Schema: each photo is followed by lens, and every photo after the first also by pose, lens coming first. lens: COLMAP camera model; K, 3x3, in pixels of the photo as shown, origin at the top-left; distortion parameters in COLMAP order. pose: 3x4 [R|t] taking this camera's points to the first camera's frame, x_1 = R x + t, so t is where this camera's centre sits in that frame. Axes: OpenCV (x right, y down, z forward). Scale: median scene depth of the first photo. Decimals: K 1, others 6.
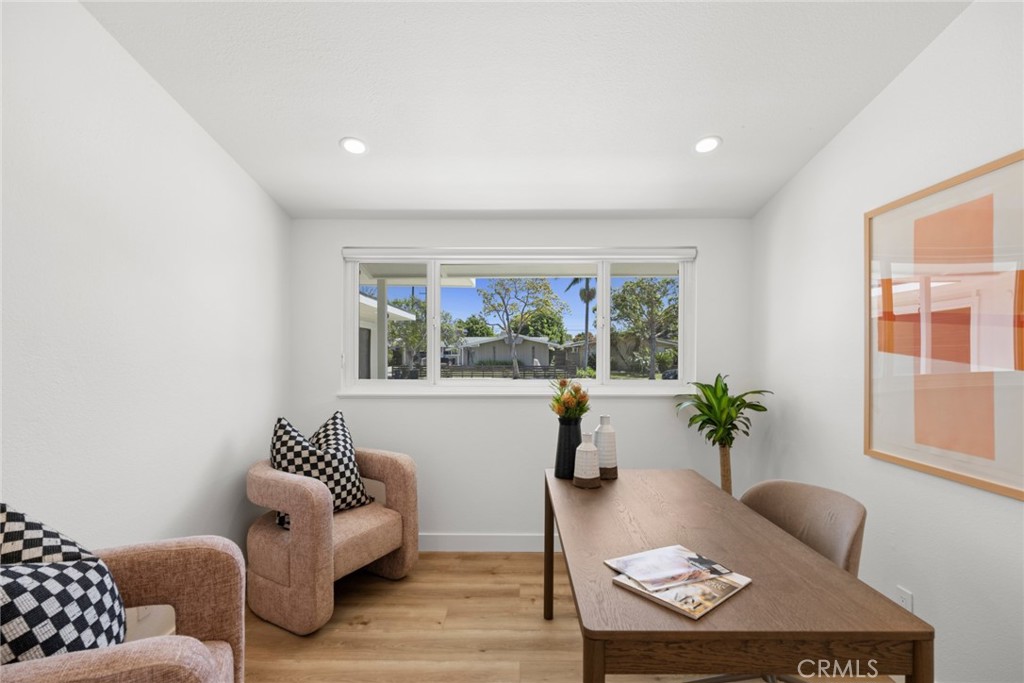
lens RADIAL K [[467.0, 0, 521.0], [0, 467.0, 349.2], [0, 0, 1]] dist [-0.000185, 0.000459]
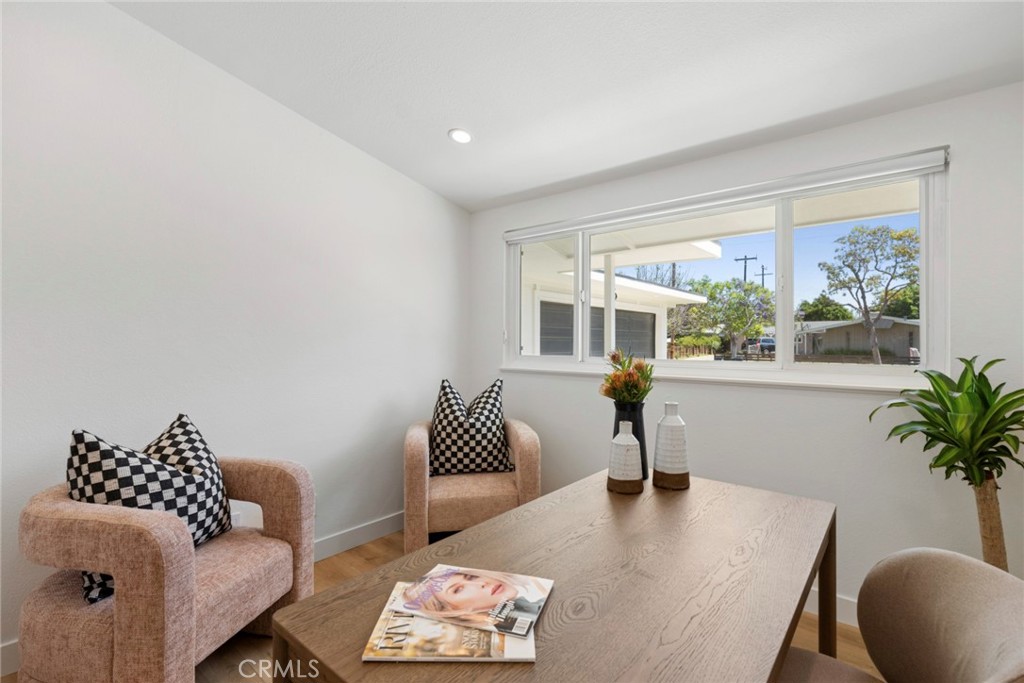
lens RADIAL K [[467.0, 0, 518.8], [0, 467.0, 334.9], [0, 0, 1]] dist [-0.000185, 0.000459]
pose [[0.774876, -0.005361, -0.632090, 0.320776], [0.003223, 0.999985, -0.004530, 0.024330], [0.632105, 0.001473, 0.774881, 0.185631]]
